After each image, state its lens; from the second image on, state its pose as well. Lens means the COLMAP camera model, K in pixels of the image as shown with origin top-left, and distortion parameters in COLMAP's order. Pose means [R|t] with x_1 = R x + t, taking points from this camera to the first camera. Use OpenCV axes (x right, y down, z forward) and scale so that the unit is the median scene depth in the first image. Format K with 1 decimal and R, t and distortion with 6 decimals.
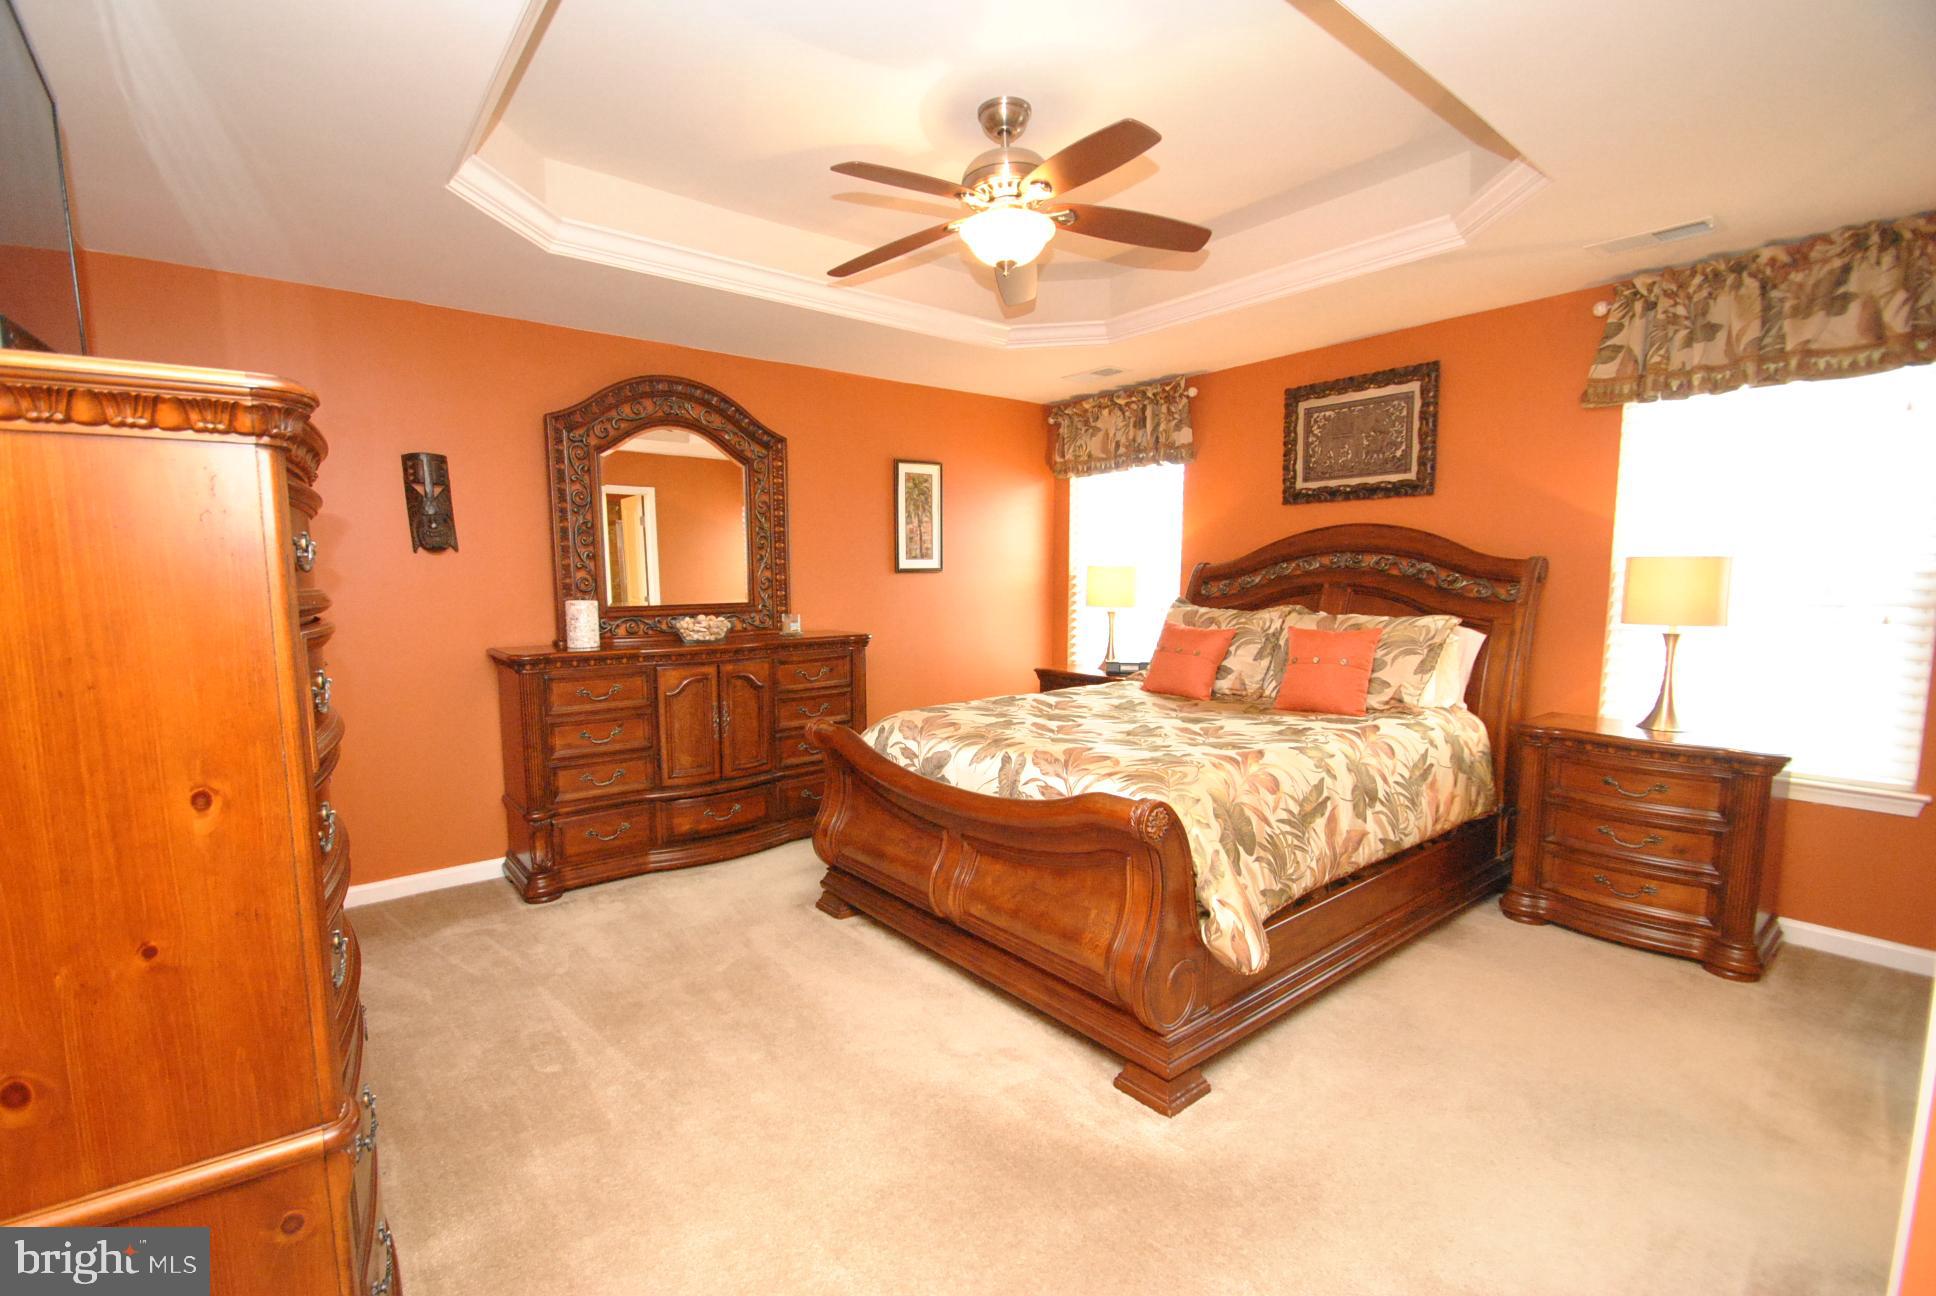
lens RADIAL K [[860.0, 0, 957.2], [0, 860.0, 660.9], [0, 0, 1]] dist [0.000020, -0.000257]
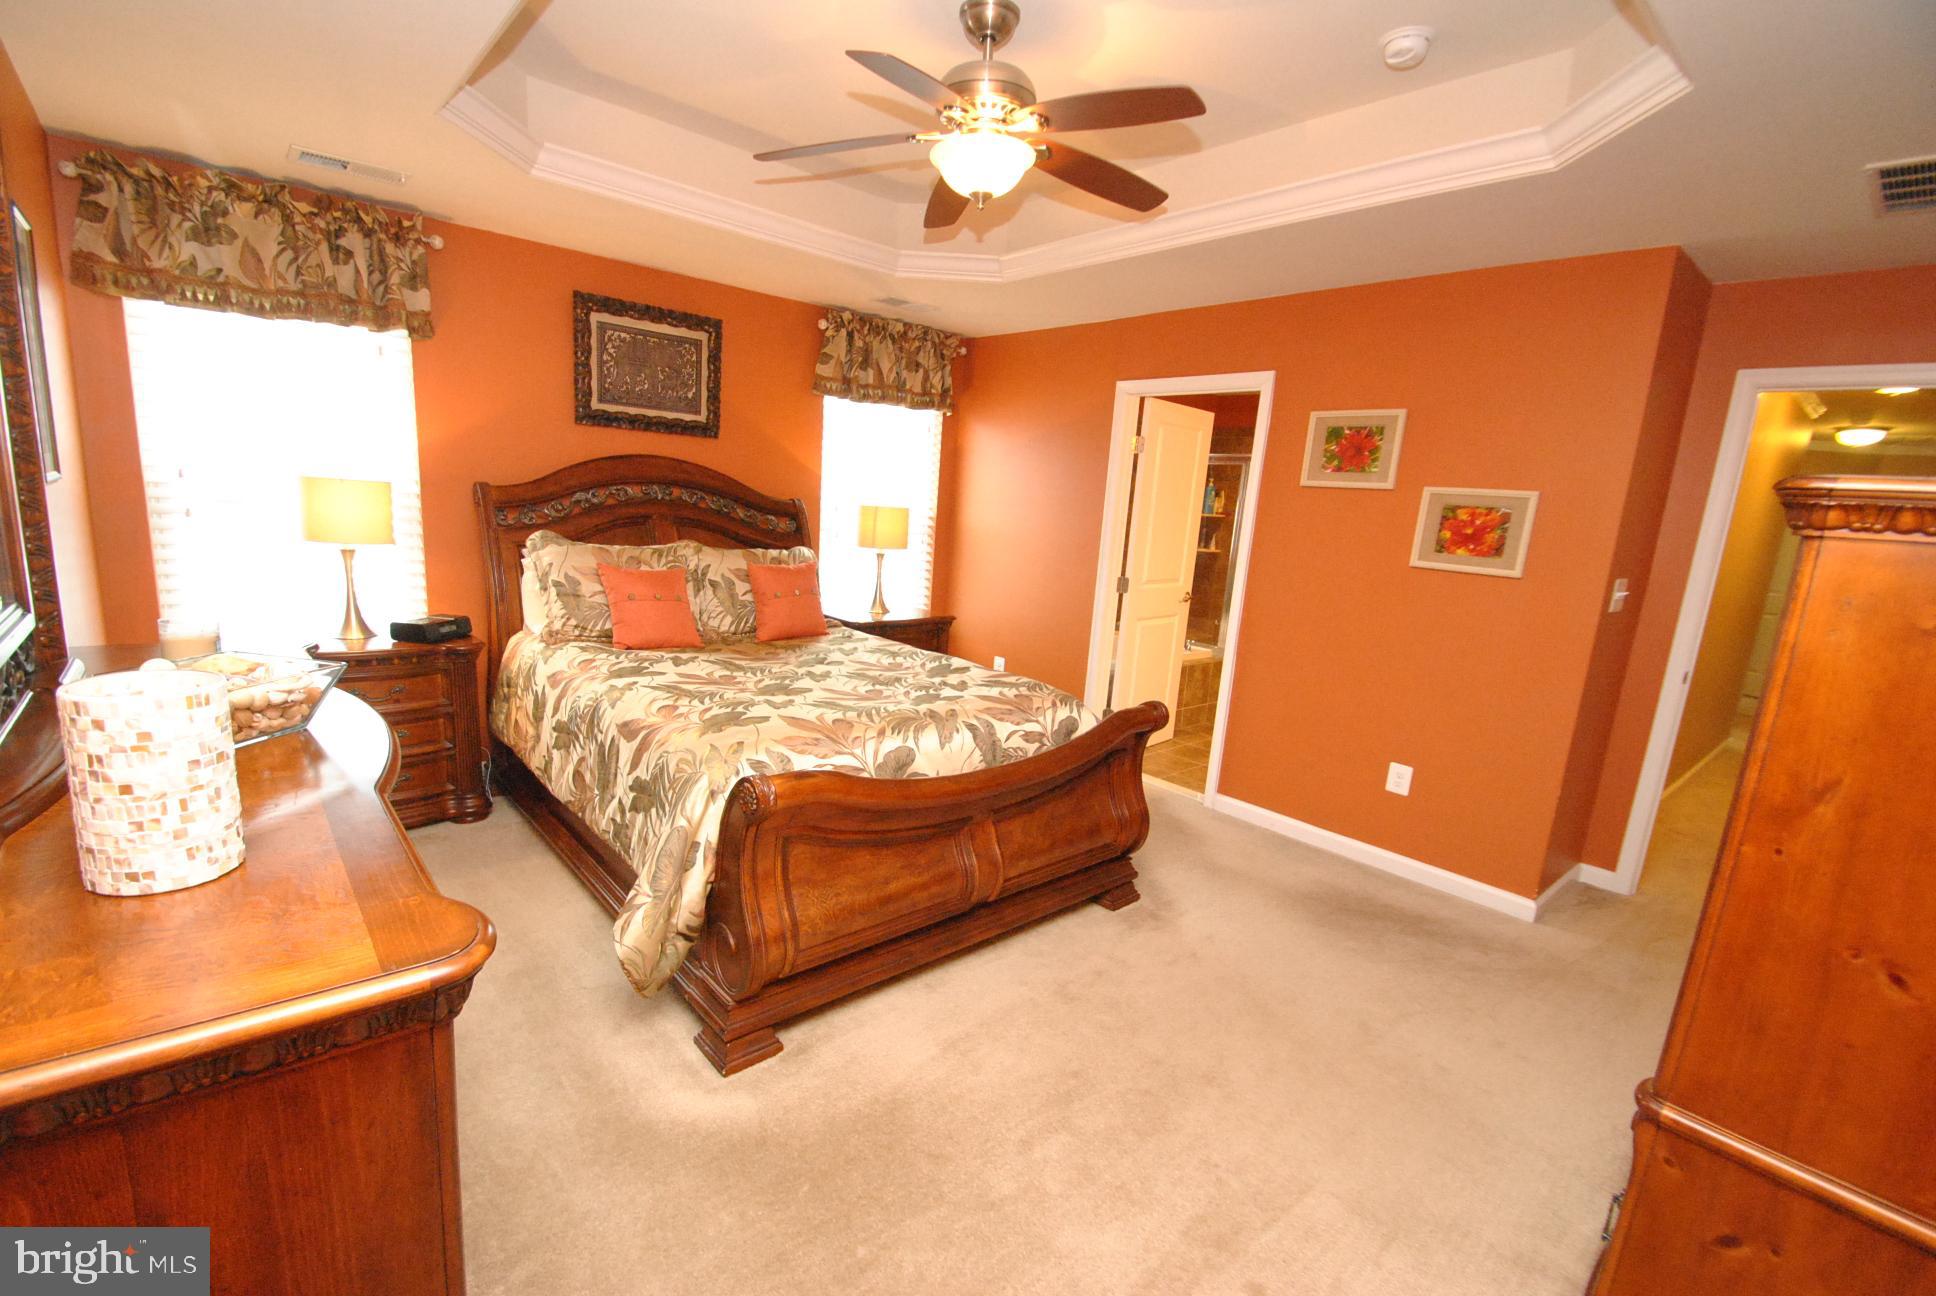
lens RADIAL K [[828.1, 0, 968.0], [0, 828.1, 648.0], [0, 0, 1]] dist [0.000741, -0.000123]
pose [[-0.054557, -0.170706, 0.983810, -0.594048], [0.043532, 0.983934, 0.173142, -0.093561], [-0.997561, 0.052273, -0.046250, 0.723035]]
